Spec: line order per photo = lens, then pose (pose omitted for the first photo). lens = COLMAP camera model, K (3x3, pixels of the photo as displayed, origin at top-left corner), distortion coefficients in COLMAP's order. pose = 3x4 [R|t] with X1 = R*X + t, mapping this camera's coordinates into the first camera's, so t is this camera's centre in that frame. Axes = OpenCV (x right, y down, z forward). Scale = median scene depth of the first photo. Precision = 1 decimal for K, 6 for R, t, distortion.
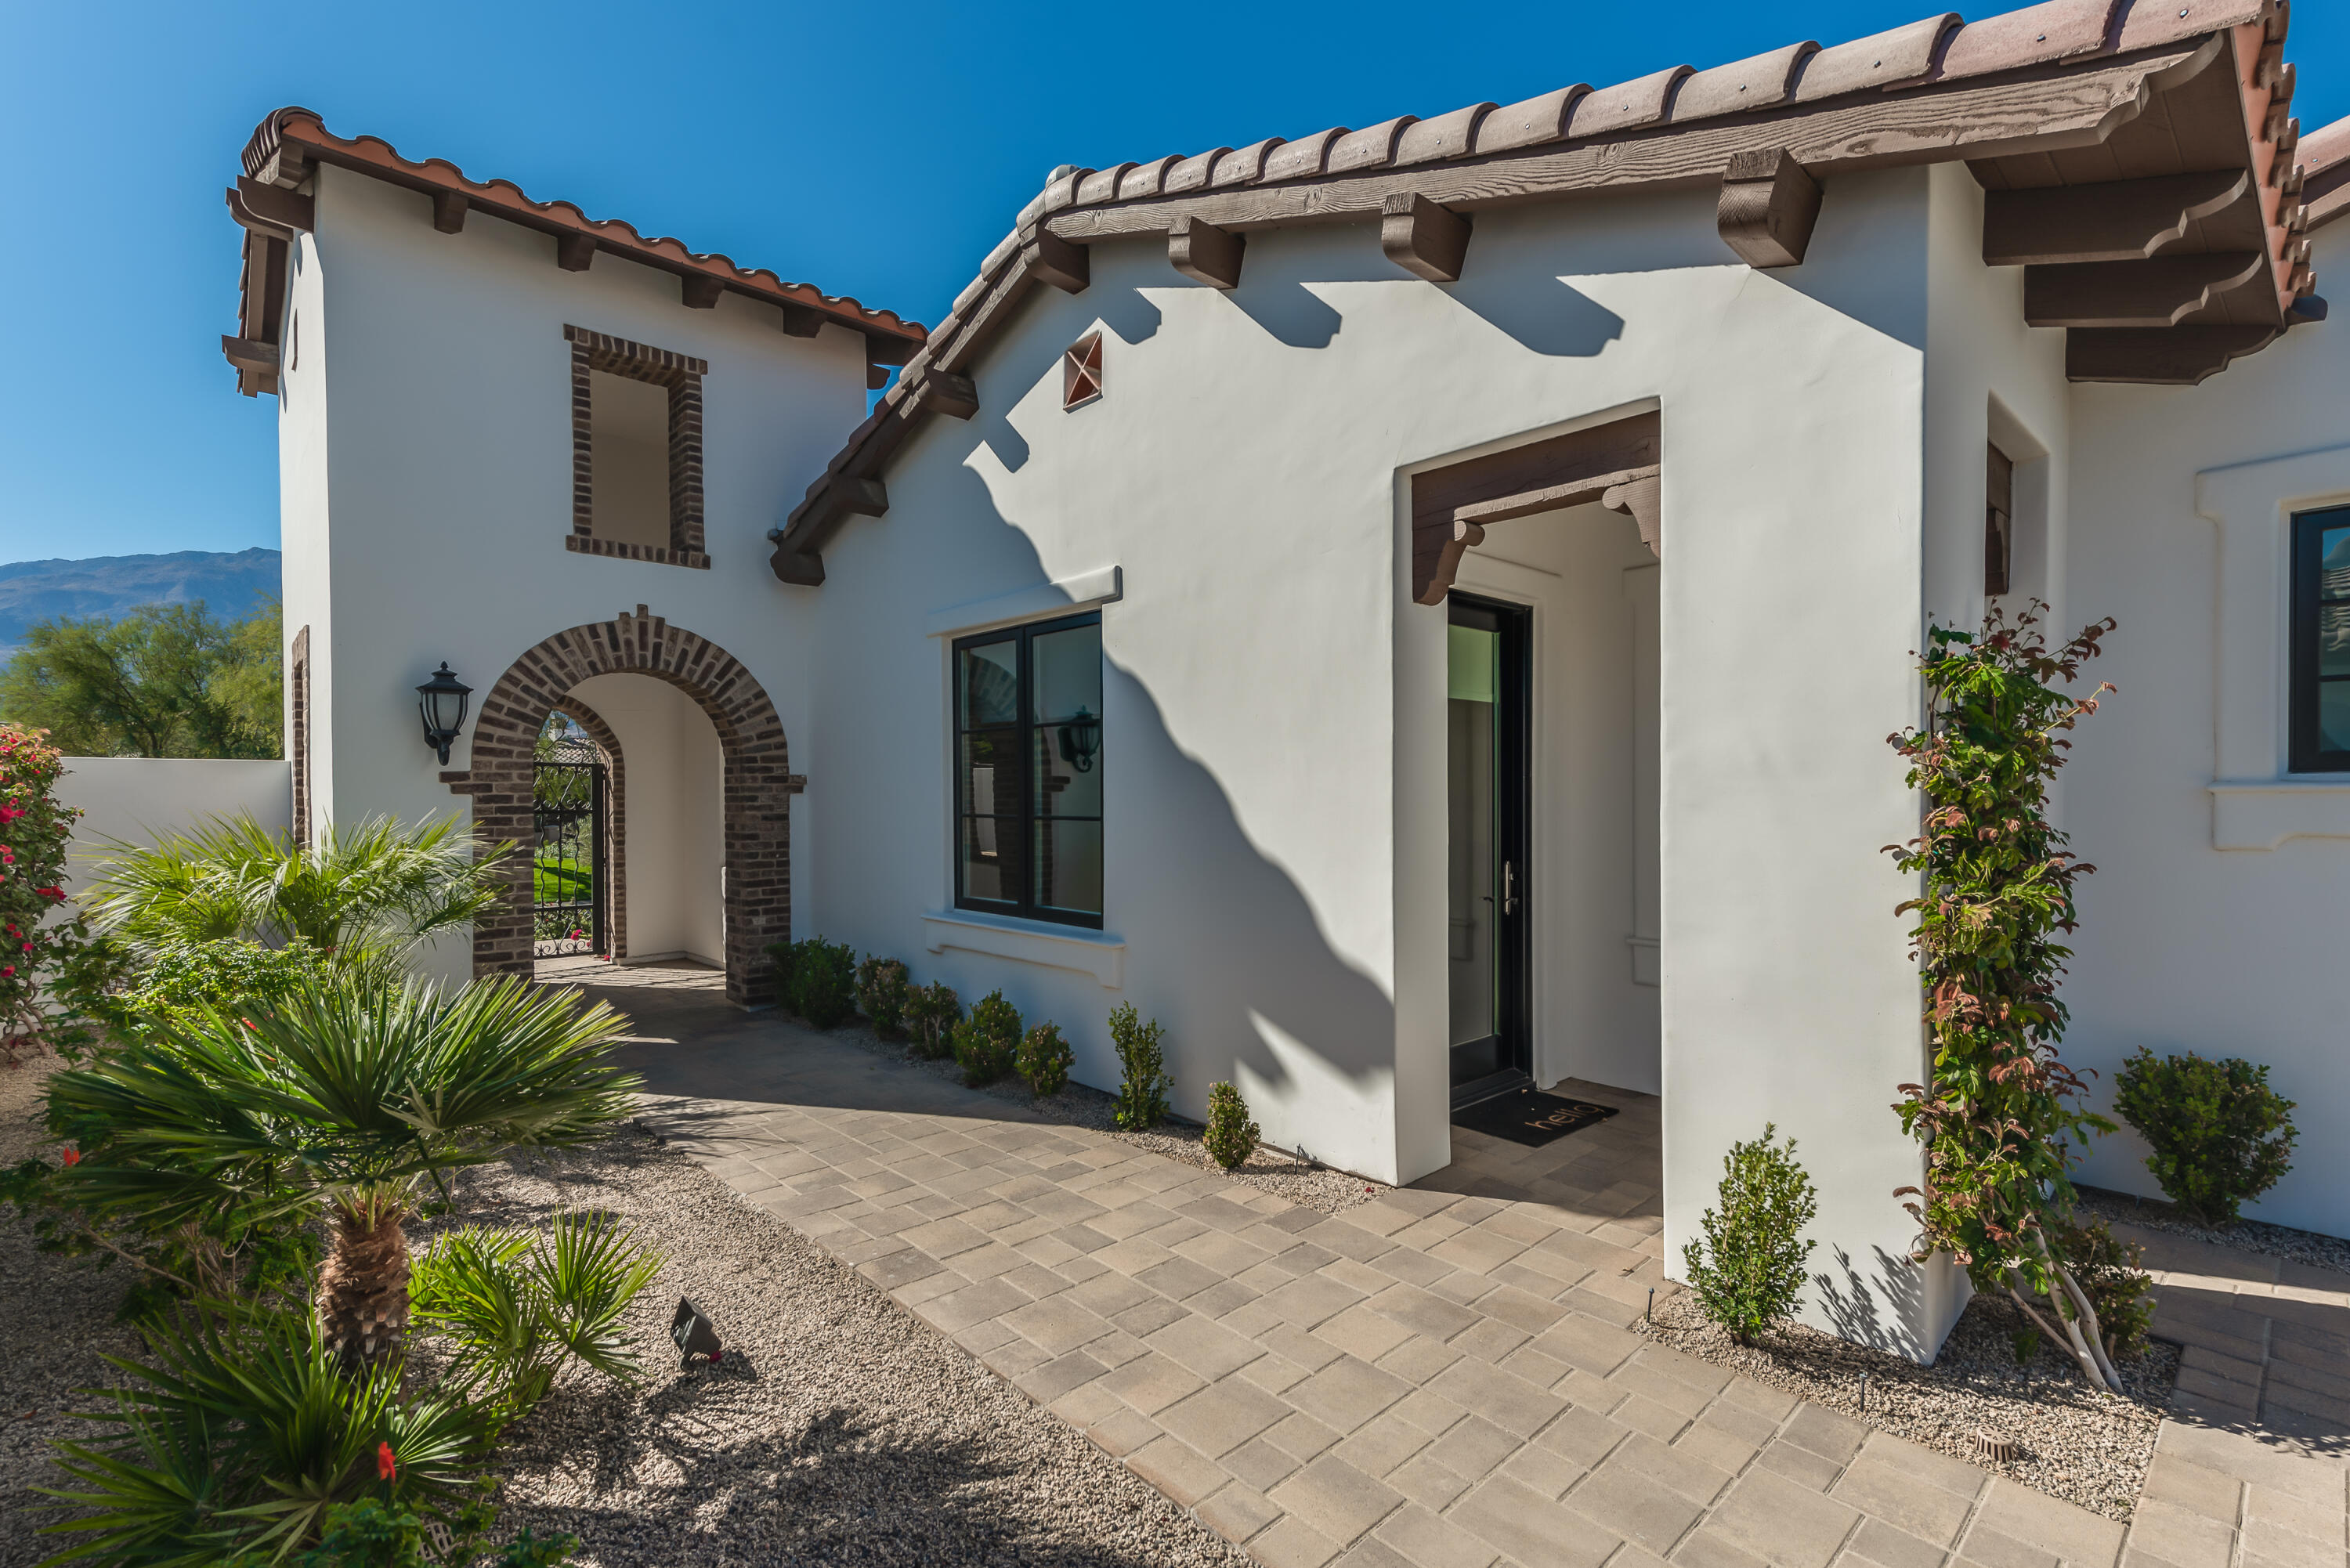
lens RADIAL K [[1011.1, 0, 1177.5], [0, 1011.1, 804.6], [0, 0, 1]] dist [0.023782, -0.000212]
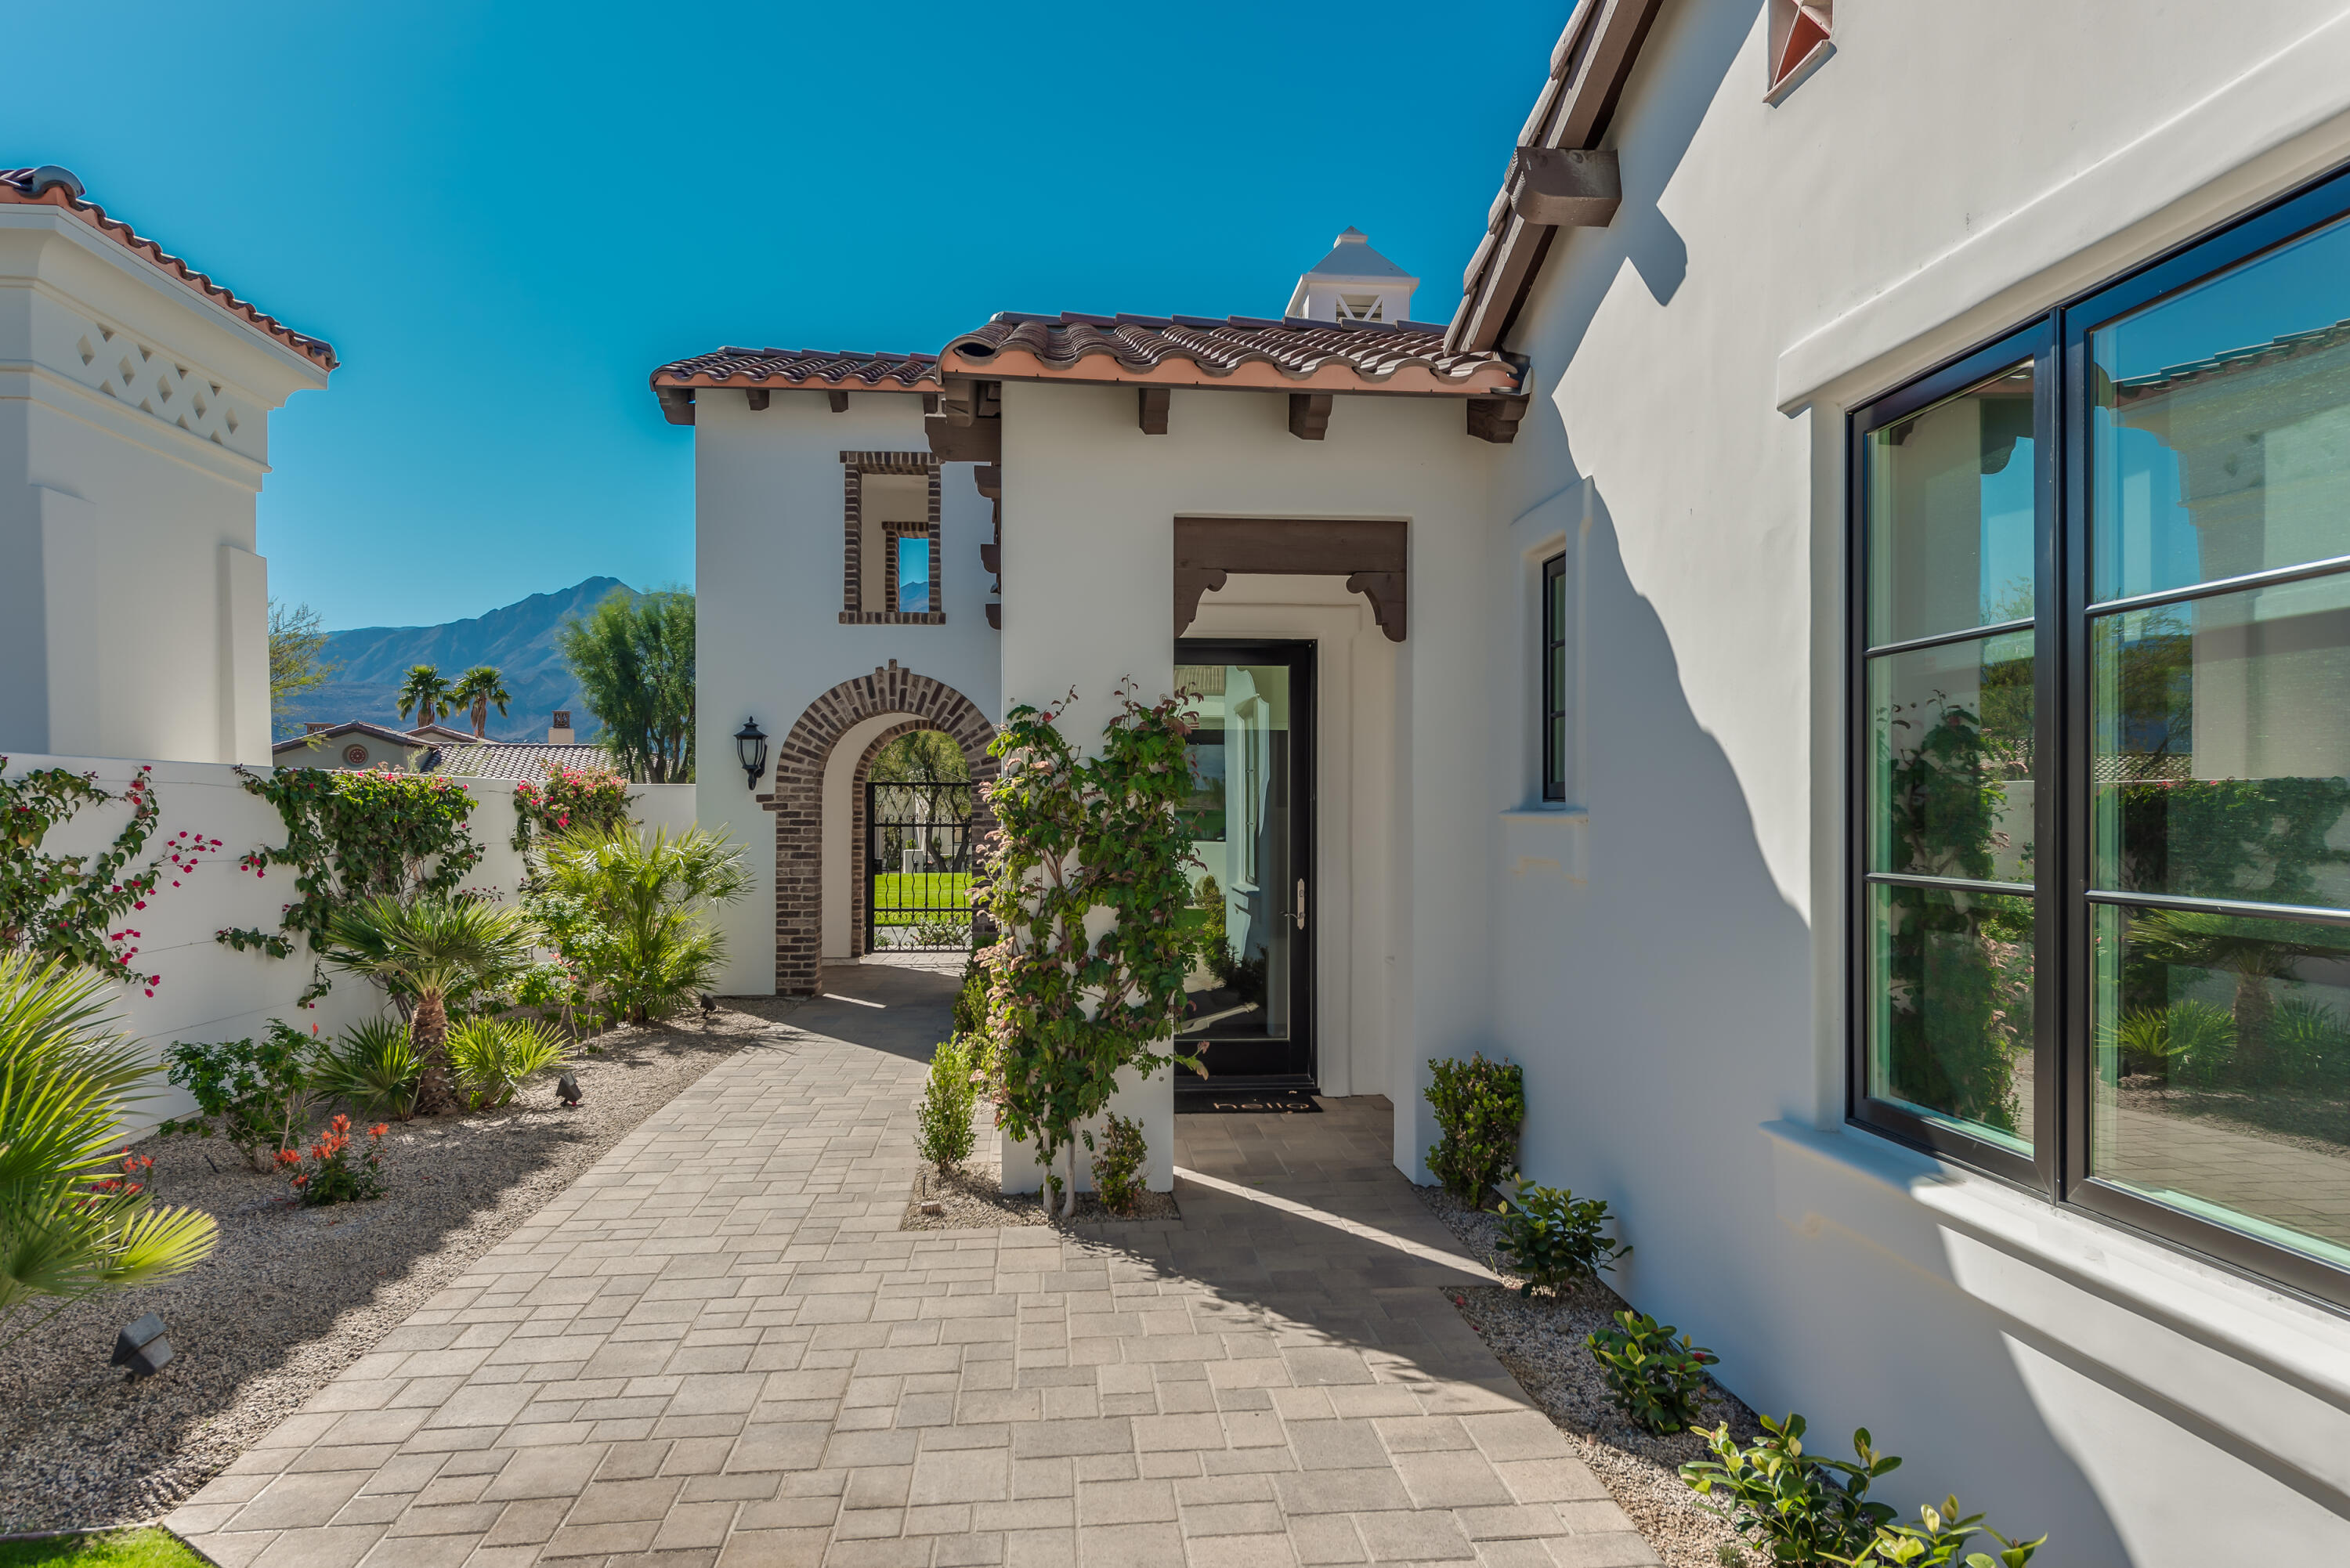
lens RADIAL K [[1539.0, 0, 1233.0], [0, 1539.0, 814.2], [0, 0, 1]] dist [0.020784, 0.000528]
pose [[0.795605, 0.006209, -0.605784, 0.955943], [-0.011148, 0.999928, -0.004393, -0.003141], [0.605713, 0.010248, 0.795617, -0.246853]]
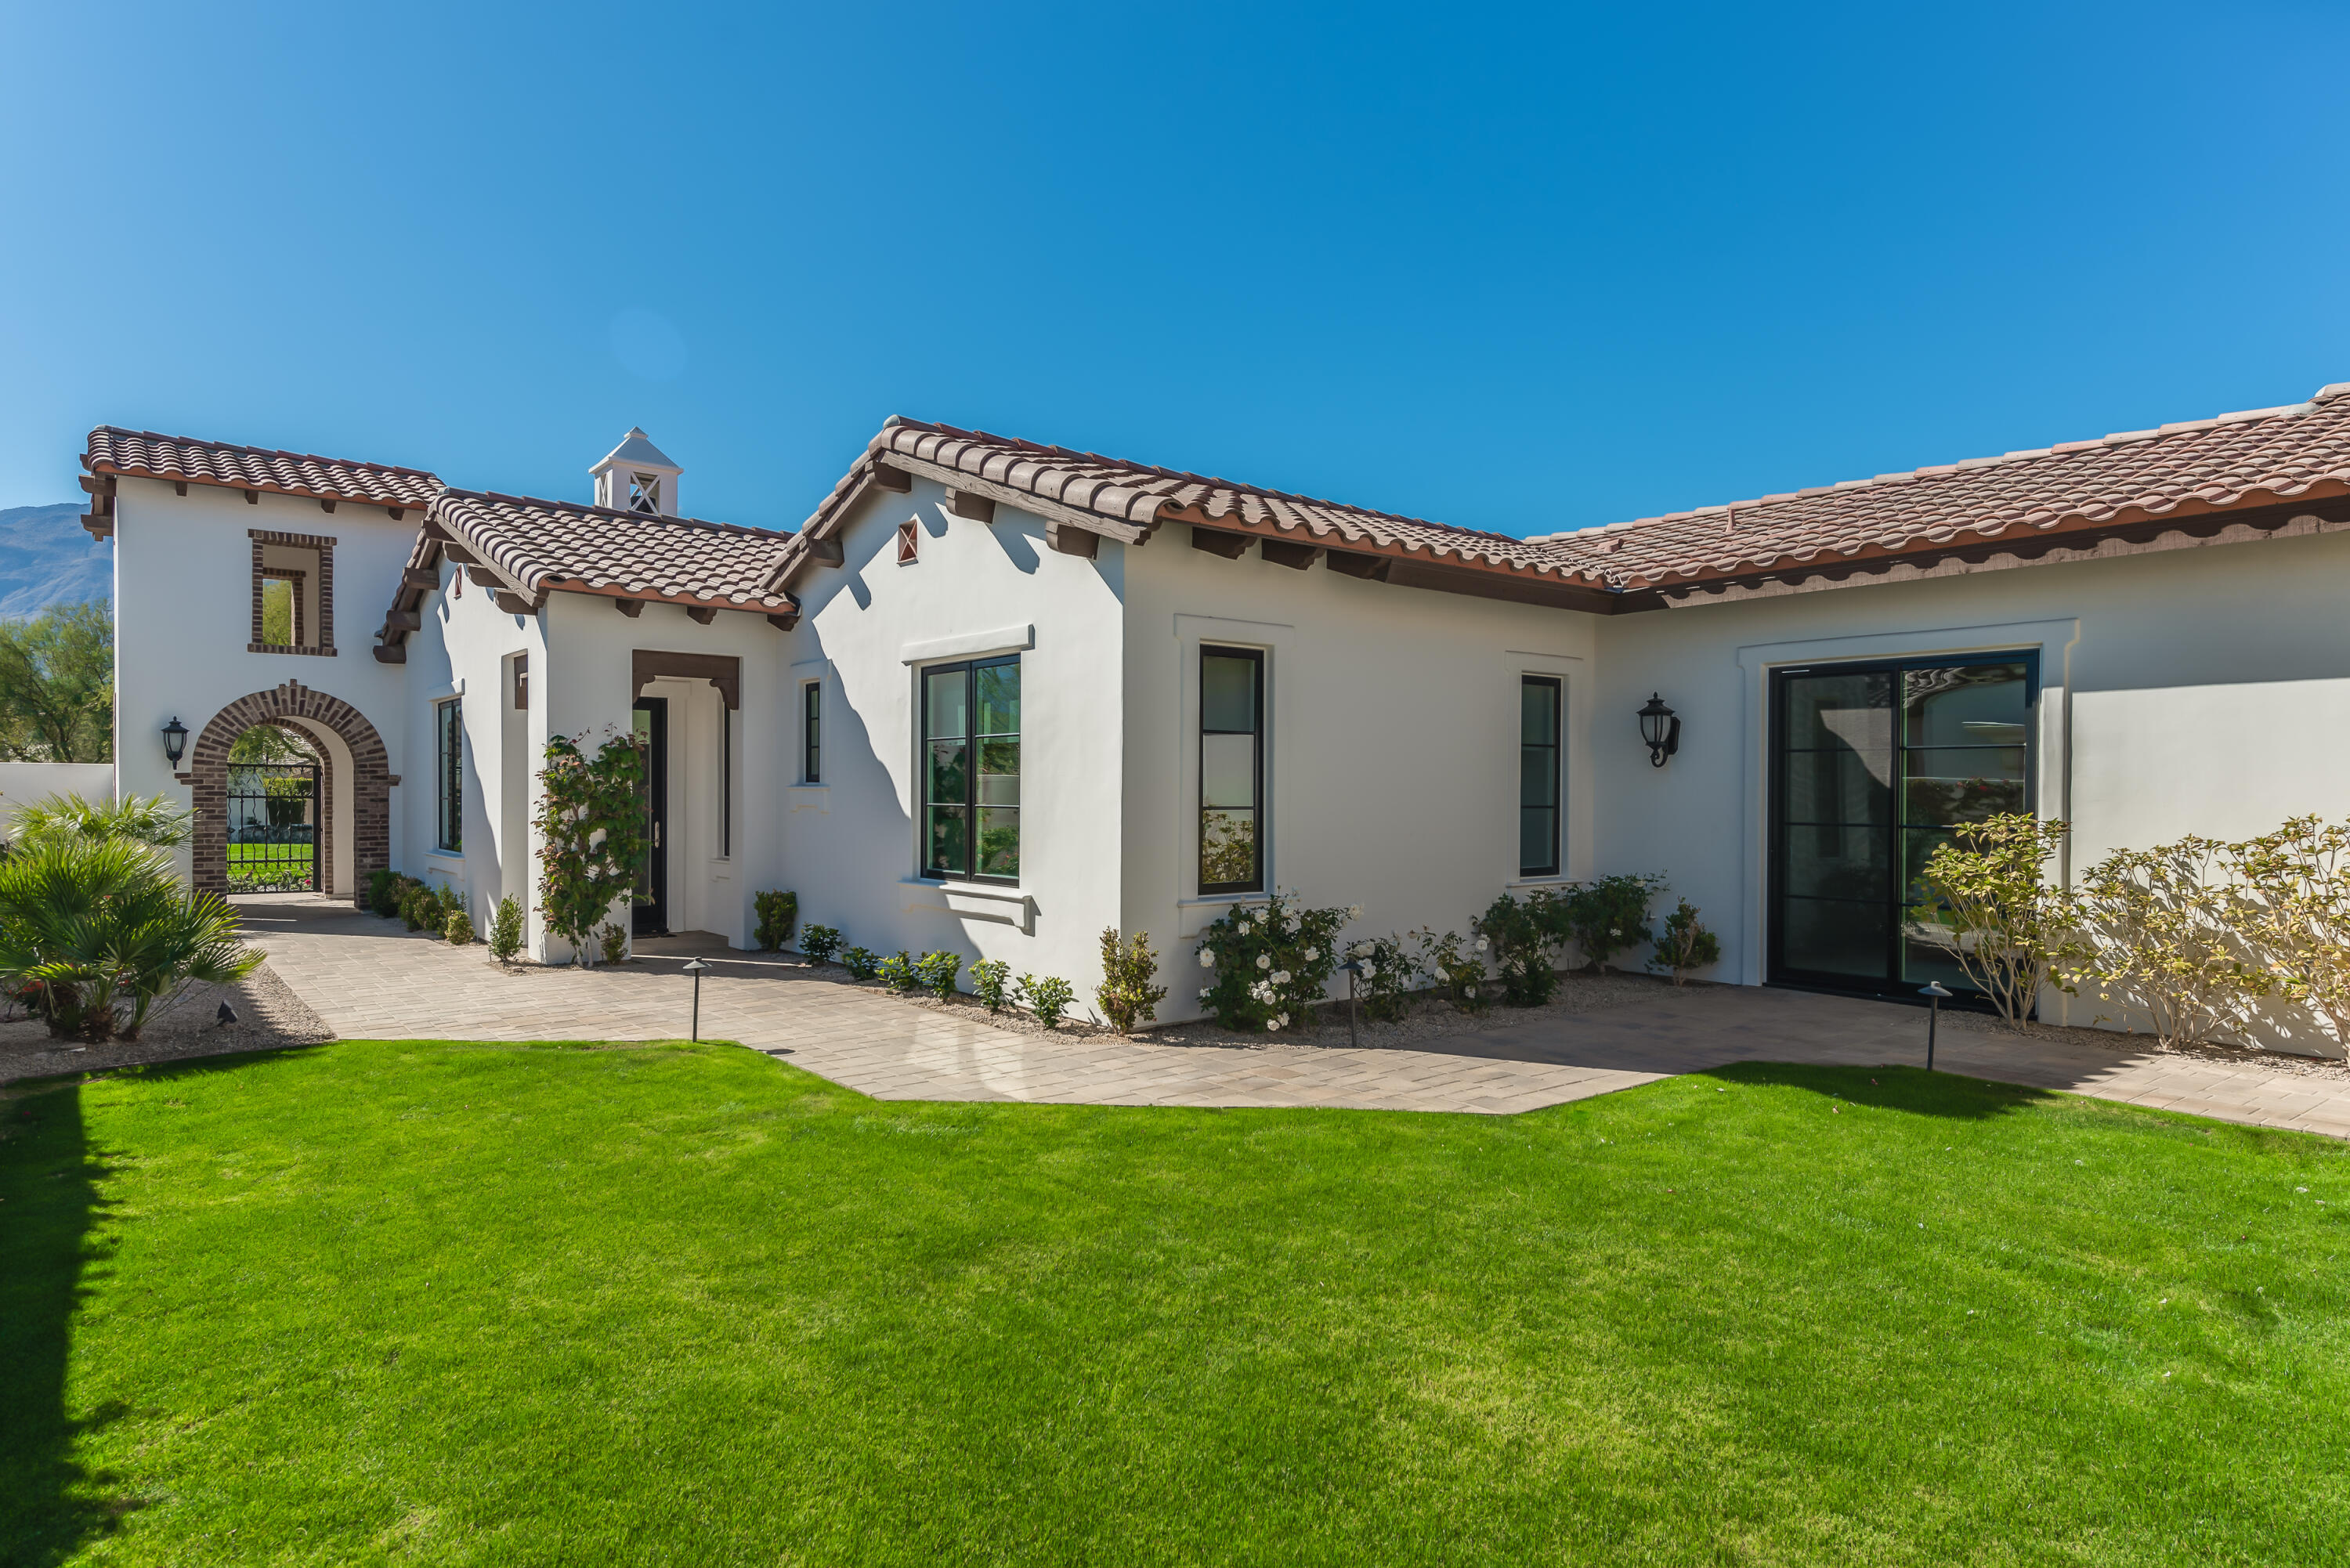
lens RADIAL K [[1307.6, 0, 1175.7], [0, 1307.6, 801.7], [0, 0, 1]] dist [0.033161, -0.003967]
pose [[0.995924, 0.008934, -0.089758, 1.230912], [-0.009257, 0.999952, -0.003189, 0.011433], [0.089725, 0.004007, 0.995959, -1.179459]]
